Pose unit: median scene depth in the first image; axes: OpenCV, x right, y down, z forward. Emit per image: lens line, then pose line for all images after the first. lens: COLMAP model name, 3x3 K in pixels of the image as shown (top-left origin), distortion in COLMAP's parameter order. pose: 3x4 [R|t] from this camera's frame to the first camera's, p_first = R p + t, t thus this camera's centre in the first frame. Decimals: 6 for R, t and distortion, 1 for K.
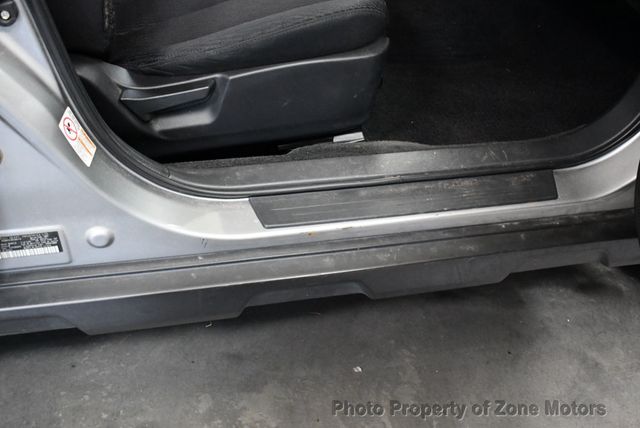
lens RADIAL K [[646.5, 0, 322.6], [0, 646.5, 213.2], [0, 0, 1]] dist [-0.095221, 0.000000]
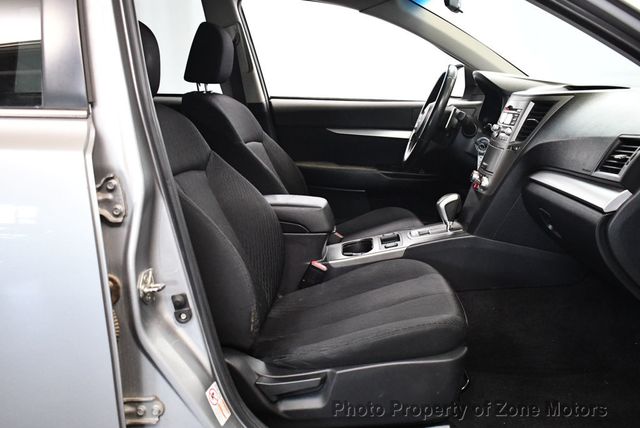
lens RADIAL K [[646.5, 0, 319.1], [0, 646.5, 213.0], [0, 0, 1]] dist [-0.095221, 0.000000]
pose [[0.959882, -0.028262, -0.278976, 0.202170], [-0.108849, 0.879333, -0.463600, 0.120620], [0.258415, 0.475368, 0.840980, -0.284793]]
